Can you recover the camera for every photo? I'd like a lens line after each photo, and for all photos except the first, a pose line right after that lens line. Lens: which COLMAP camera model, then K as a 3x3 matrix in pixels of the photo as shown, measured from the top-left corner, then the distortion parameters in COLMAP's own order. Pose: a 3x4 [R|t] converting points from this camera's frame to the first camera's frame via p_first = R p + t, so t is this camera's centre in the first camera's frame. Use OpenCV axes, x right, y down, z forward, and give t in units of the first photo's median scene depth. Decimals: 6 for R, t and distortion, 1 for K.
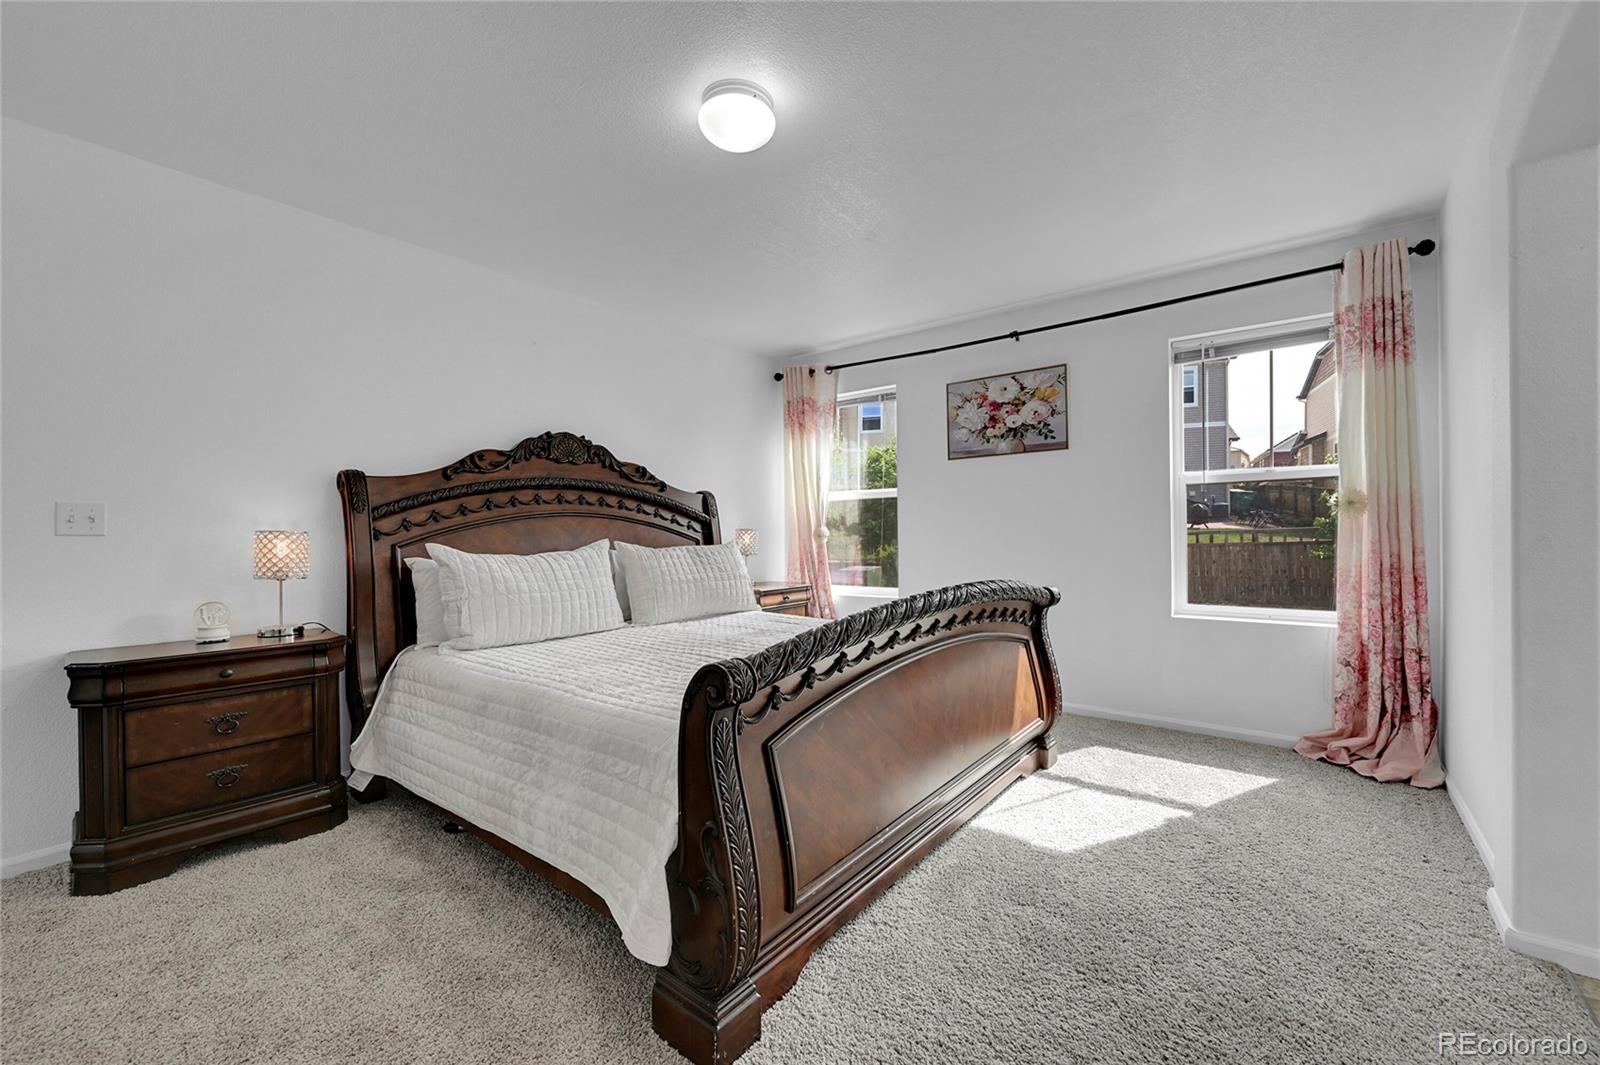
lens RADIAL K [[628.9, 0, 803.3], [0, 628.9, 535.2], [0, 0, 1]] dist [-0.000583, -0.000039]
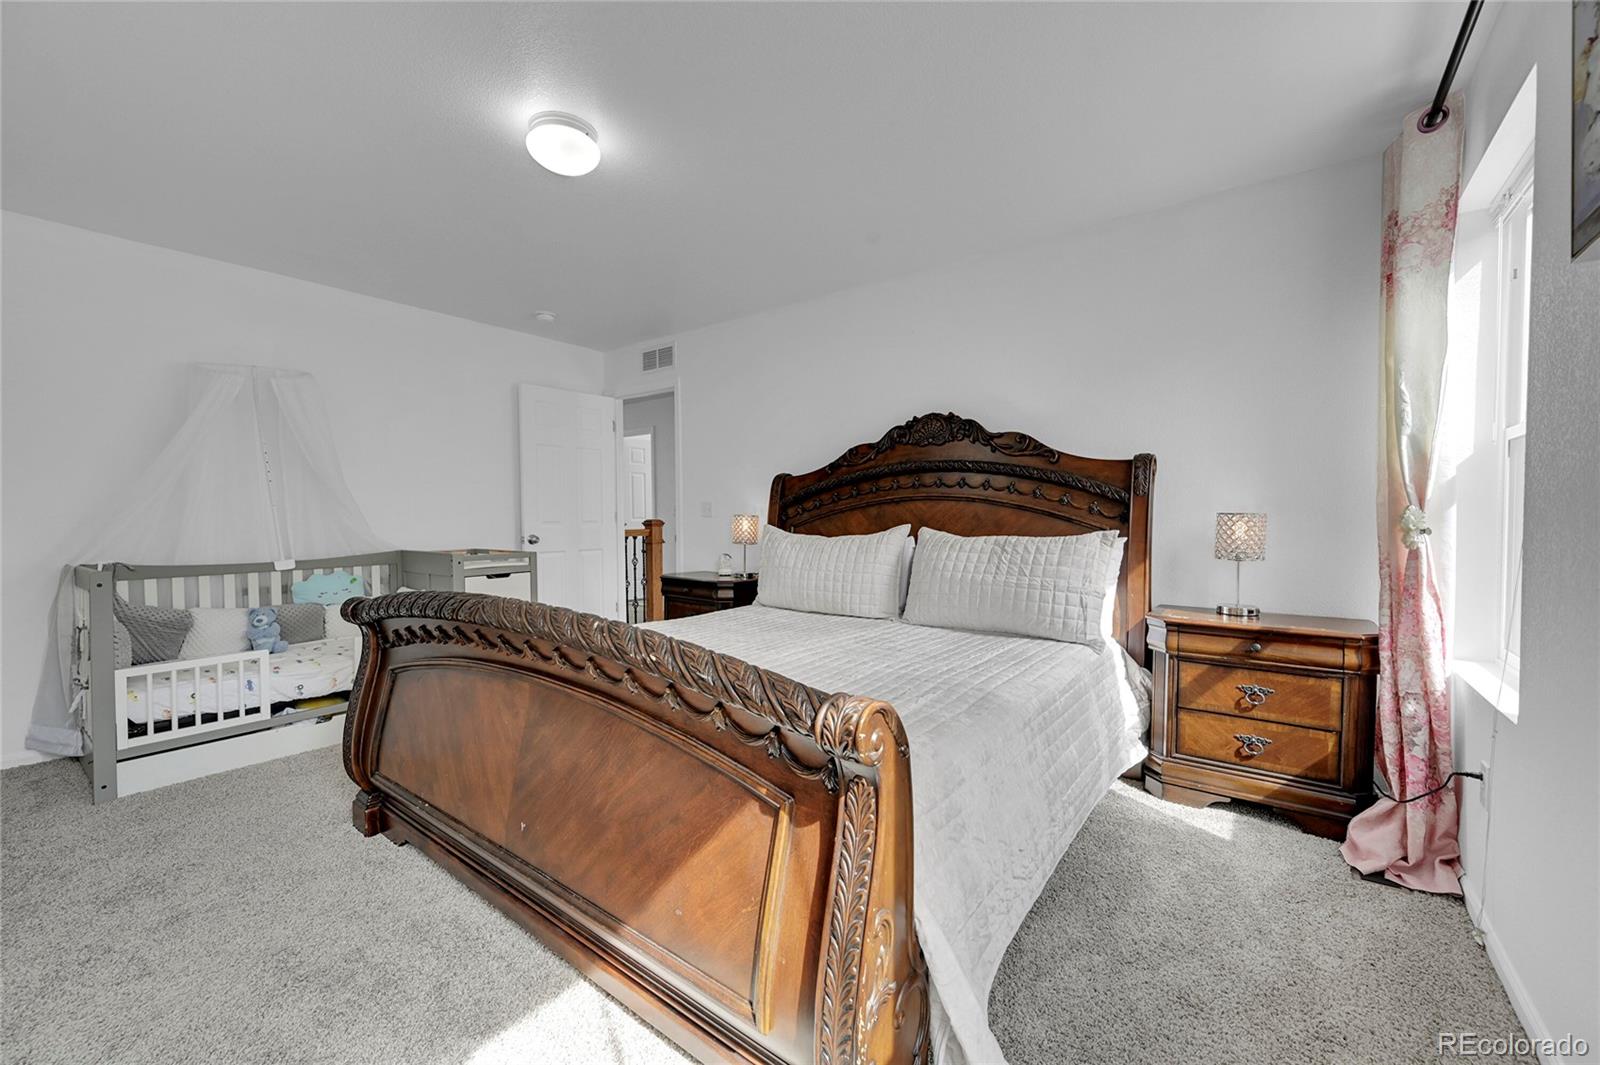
lens RADIAL K [[628.9, 0, 800.8], [0, 628.9, 529.6], [0, 0, 1]] dist [-0.000583, -0.000039]
pose [[0.008220, 0.023708, -0.999685, 0.574237], [-0.002747, 0.999716, 0.023686, -0.007823], [0.999962, 0.002551, 0.008283, 0.780893]]
